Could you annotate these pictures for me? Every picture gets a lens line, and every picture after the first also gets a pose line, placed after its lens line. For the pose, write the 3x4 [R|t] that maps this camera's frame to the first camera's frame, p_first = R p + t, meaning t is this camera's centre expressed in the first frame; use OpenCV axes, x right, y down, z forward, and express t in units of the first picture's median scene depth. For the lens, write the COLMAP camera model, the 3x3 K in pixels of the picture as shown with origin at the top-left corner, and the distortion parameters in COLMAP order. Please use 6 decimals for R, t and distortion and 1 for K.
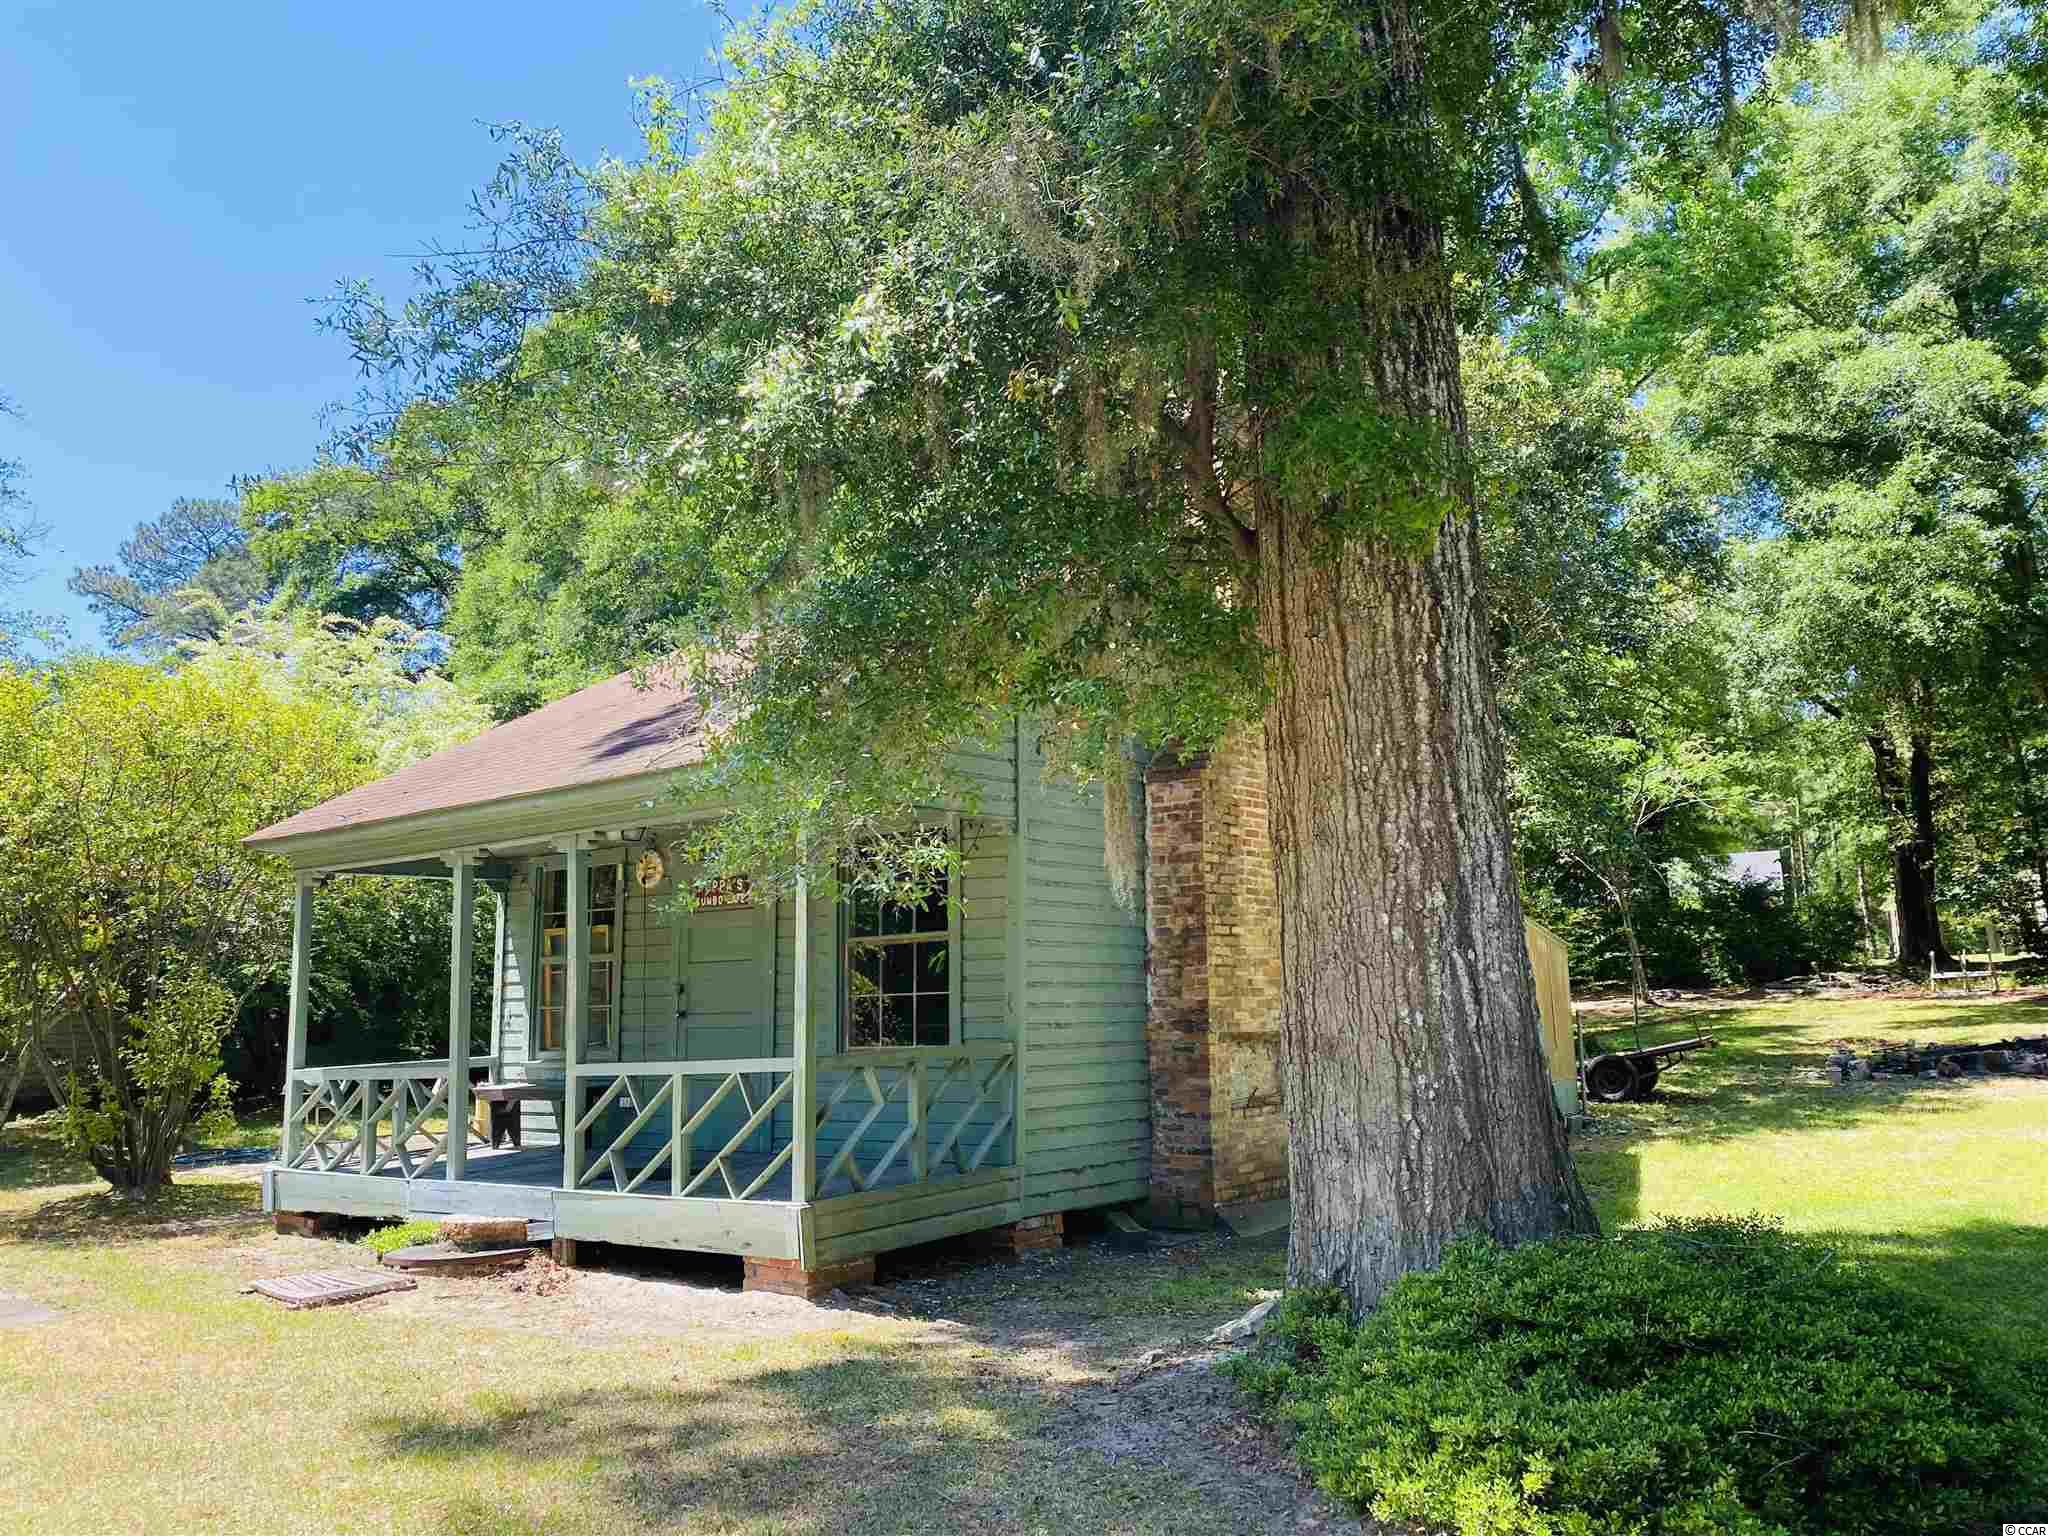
lens RADIAL K [[1549.6, 0, 1023.4], [0, 1549.6, 777.3], [0, 0, 1]] dist [0.022413, -0.022106]
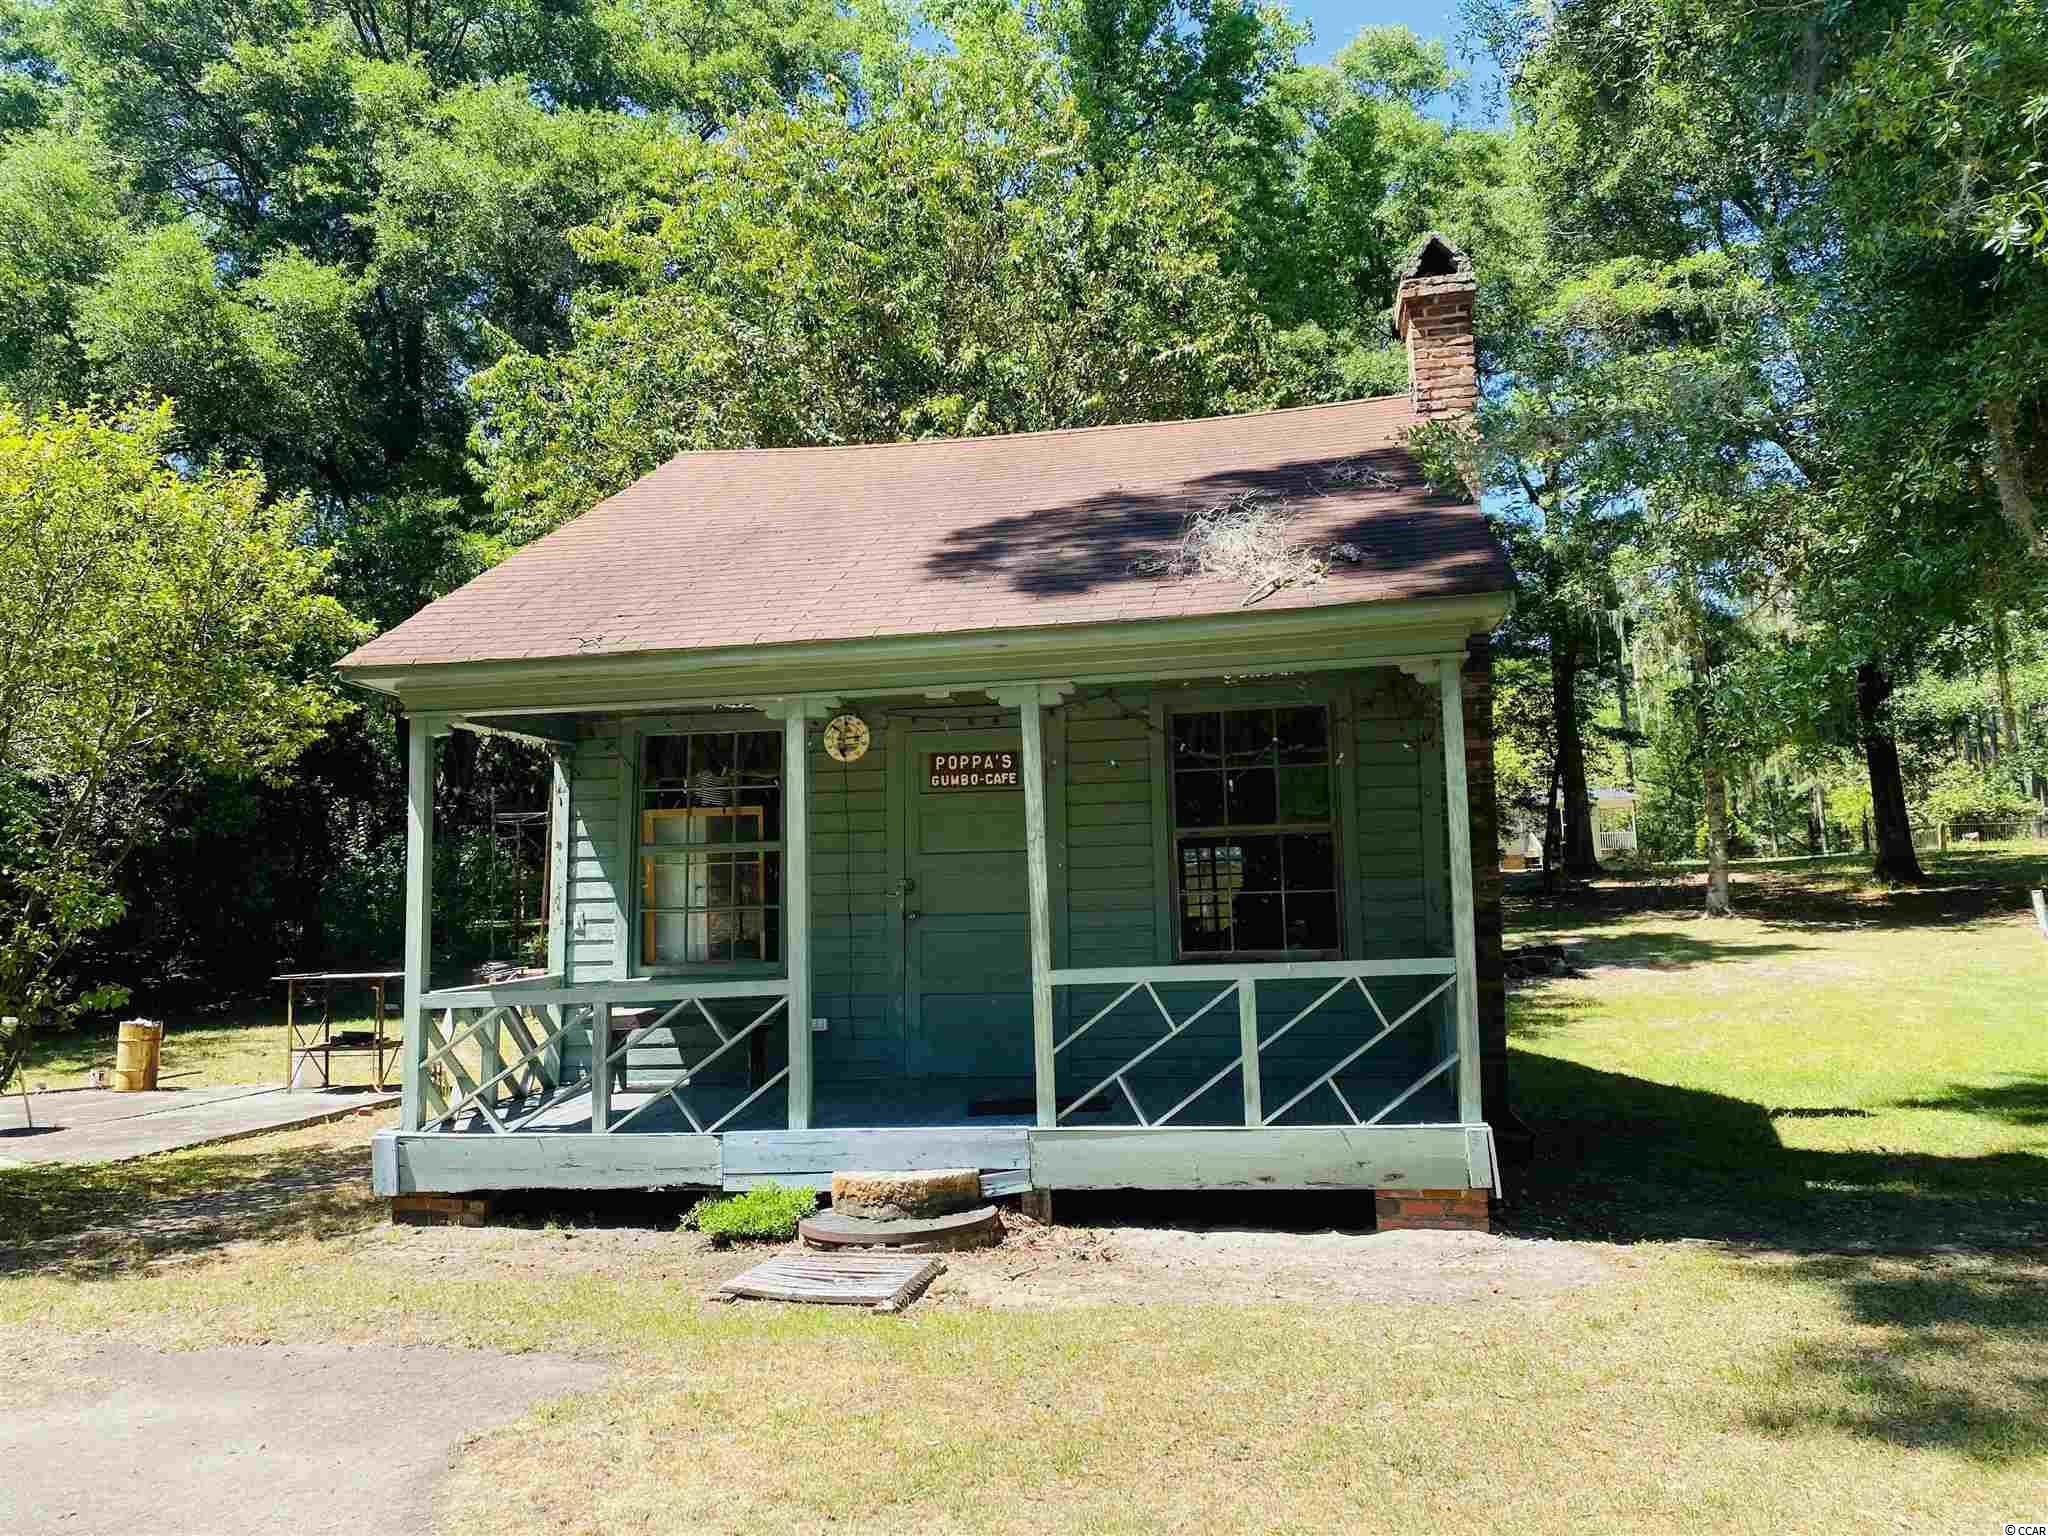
lens RADIAL K [[1549.6, 0, 1020.8], [0, 1549.6, 755.9], [0, 0, 1]] dist [0.022413, -0.022106]
pose [[0.885854, 0.048934, 0.461376, -0.678029], [-0.063683, 0.997835, 0.016442, 0.062671], [-0.459573, -0.043947, 0.887052, 0.309682]]
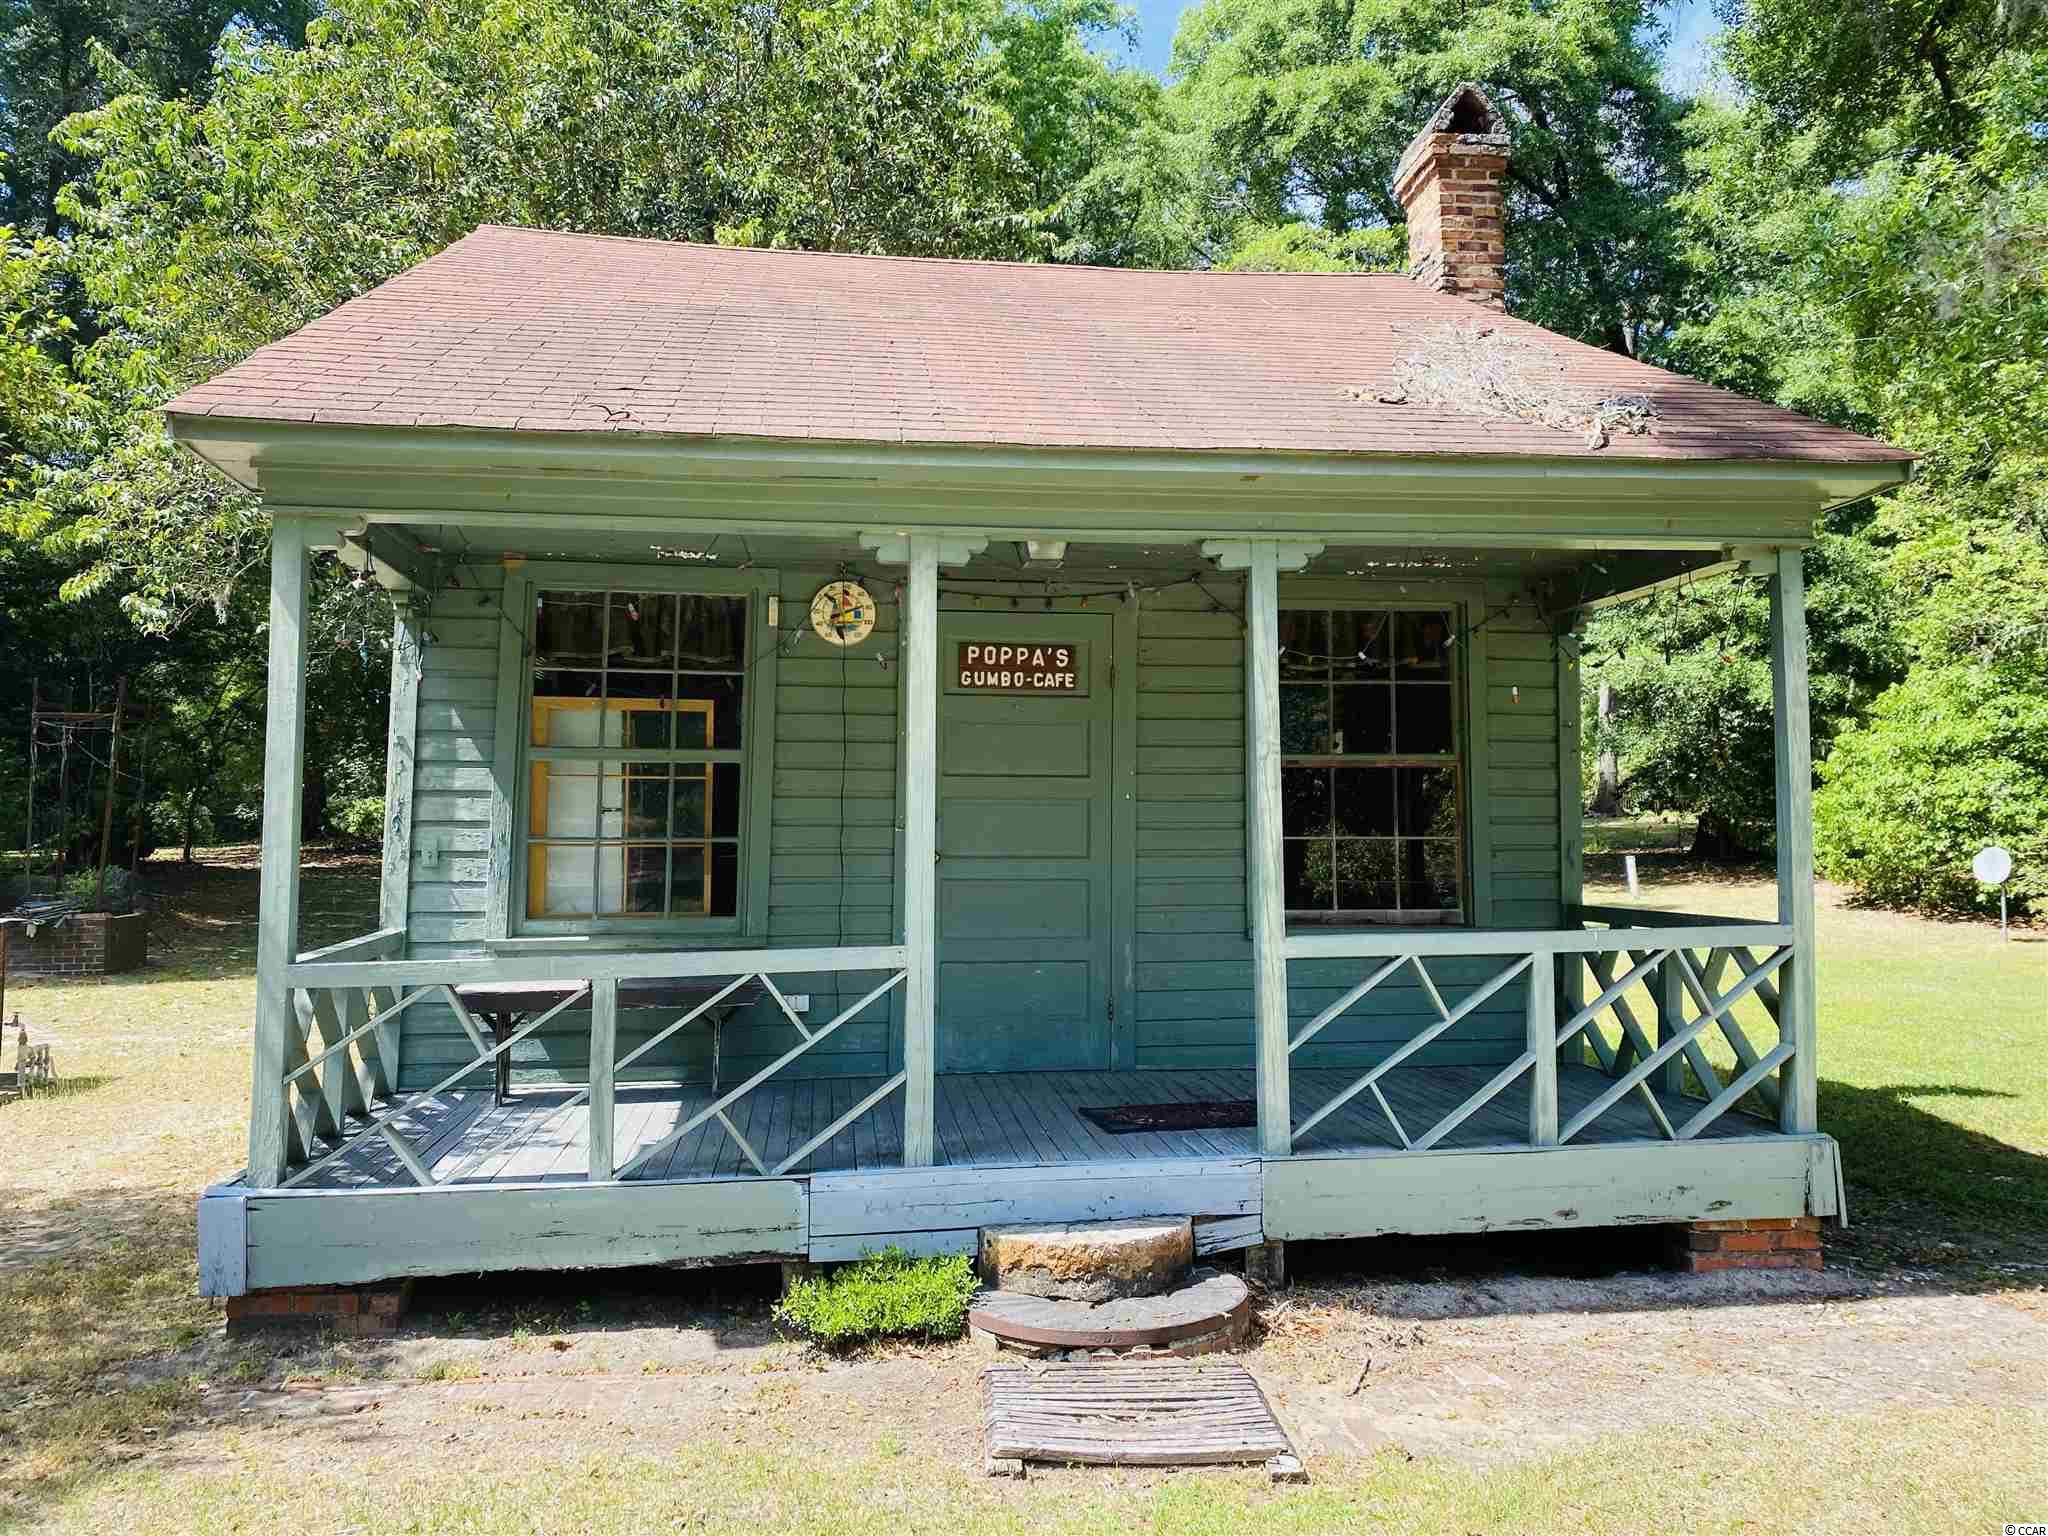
lens RADIAL K [[1549.6, 0, 1033.0], [0, 1549.6, 760.6], [0, 0, 1]] dist [0.022413, -0.022106]
pose [[0.701463, 0.067672, 0.709486, -0.770251], [-0.118480, 0.992703, 0.022455, 0.118351], [-0.702789, -0.099811, 0.704361, 0.673007]]
